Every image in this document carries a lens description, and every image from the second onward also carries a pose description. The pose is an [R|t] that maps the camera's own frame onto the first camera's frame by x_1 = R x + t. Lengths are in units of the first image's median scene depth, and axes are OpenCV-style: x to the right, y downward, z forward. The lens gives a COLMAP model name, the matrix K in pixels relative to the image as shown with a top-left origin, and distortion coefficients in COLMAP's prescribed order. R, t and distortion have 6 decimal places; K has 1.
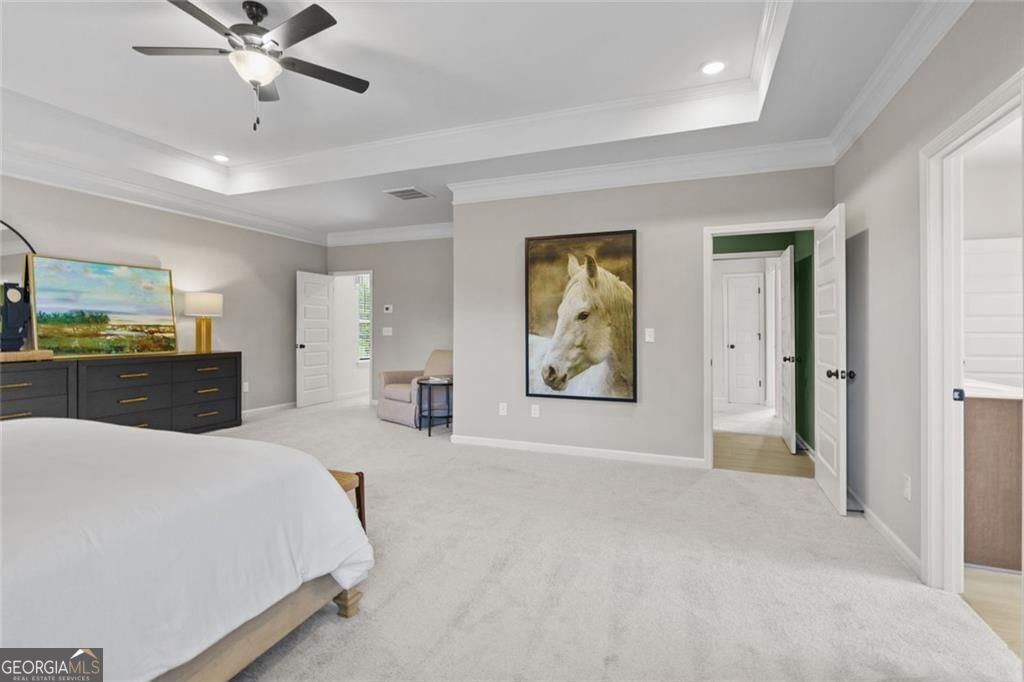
lens RADIAL K [[470.9, 0, 512.8], [0, 470.9, 321.5], [0, 0, 1]] dist [-0.003530, -0.000176]
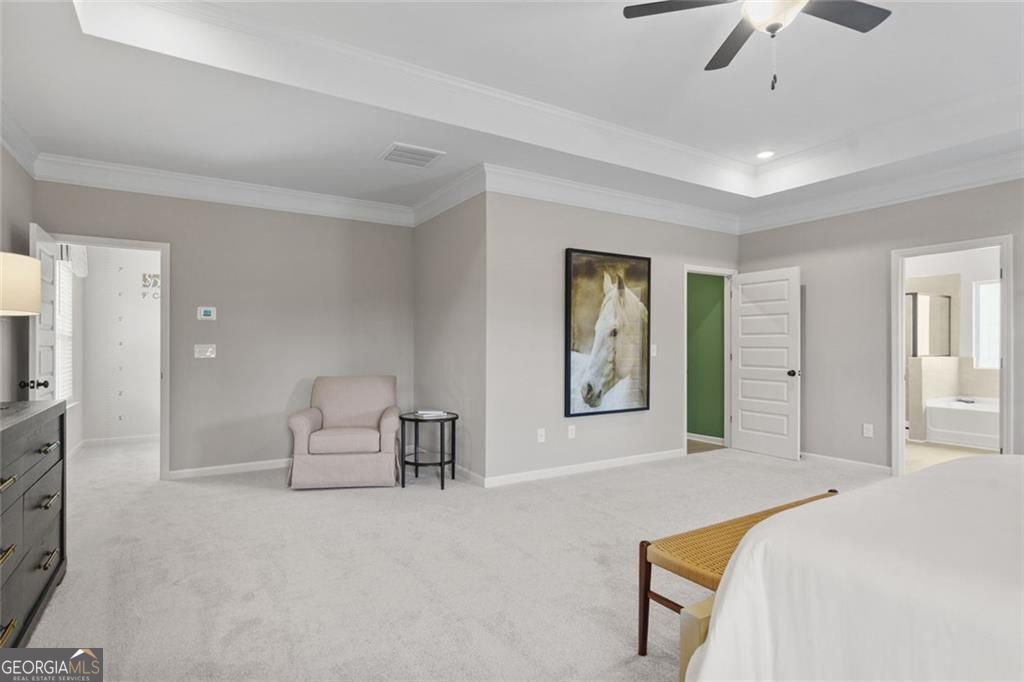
lens RADIAL K [[514.1, 0, 506.2], [0, 514.1, 348.0], [0, 0, 1]] dist [0.003184, 0.000187]
pose [[0.620408, -0.004983, 0.784263, -0.880346], [-0.007585, 0.999895, 0.012353, 0.009122], [-0.784243, -0.013612, 0.620305, 0.476984]]
